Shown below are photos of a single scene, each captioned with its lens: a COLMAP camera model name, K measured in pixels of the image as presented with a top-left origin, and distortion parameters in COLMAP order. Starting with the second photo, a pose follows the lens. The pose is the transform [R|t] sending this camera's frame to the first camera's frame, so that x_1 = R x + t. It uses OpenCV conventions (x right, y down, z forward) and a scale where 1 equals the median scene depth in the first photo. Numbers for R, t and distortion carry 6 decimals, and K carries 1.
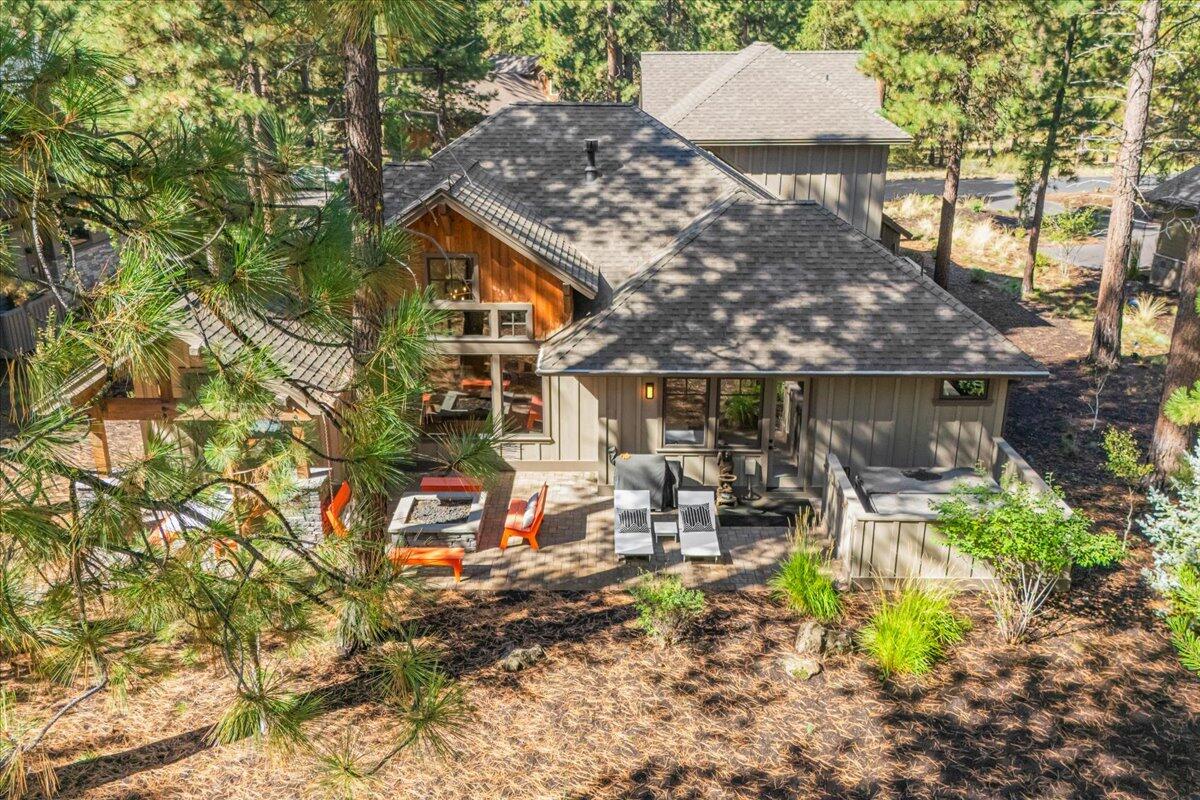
lens RADIAL K [[991.4, 0, 600.0], [0, 991.4, 400.0], [0, 0, 1]] dist [0.117219, 0.000618]
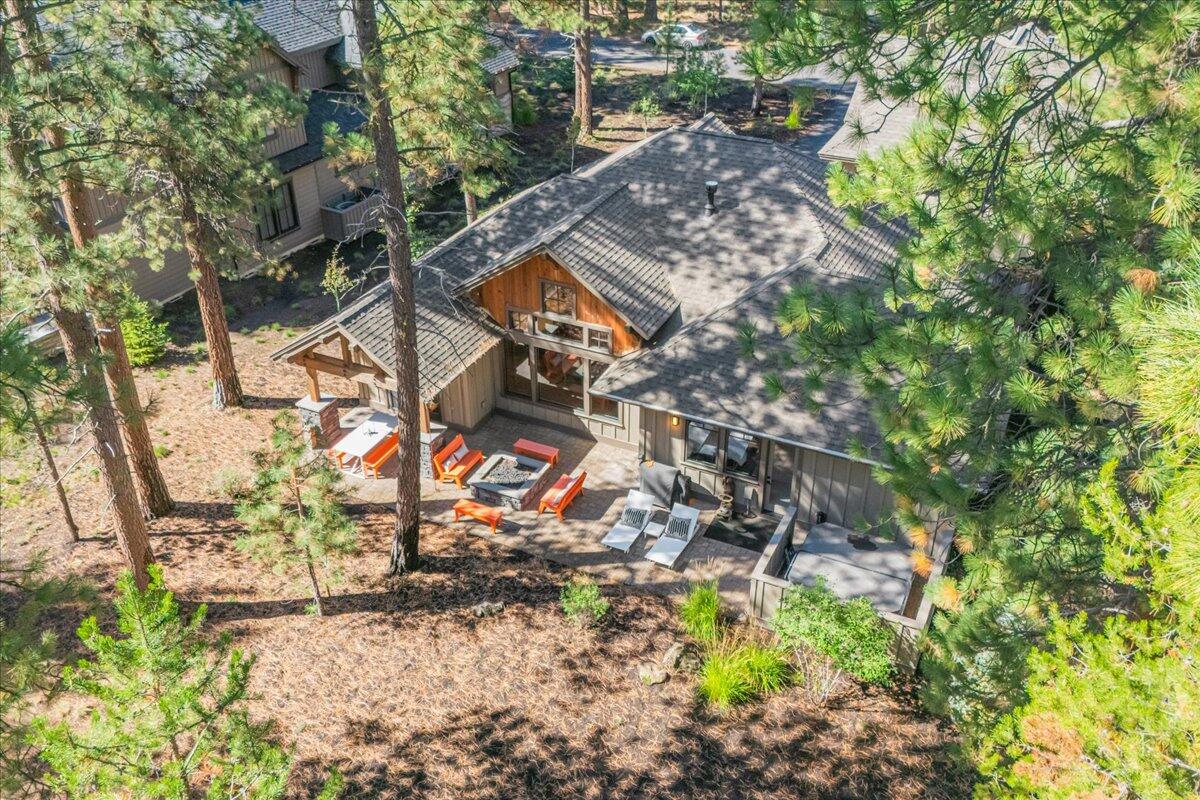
lens RADIAL K [[979.2, 0, 600.0], [0, 979.2, 382.5], [0, 0, 1]] dist [0.153508, -0.000088]
pose [[0.908547, 0.211123, -0.360512, 0.417008], [-0.139465, 0.966685, 0.214638, -0.319642], [0.393817, -0.144730, 0.907723, -0.183382]]
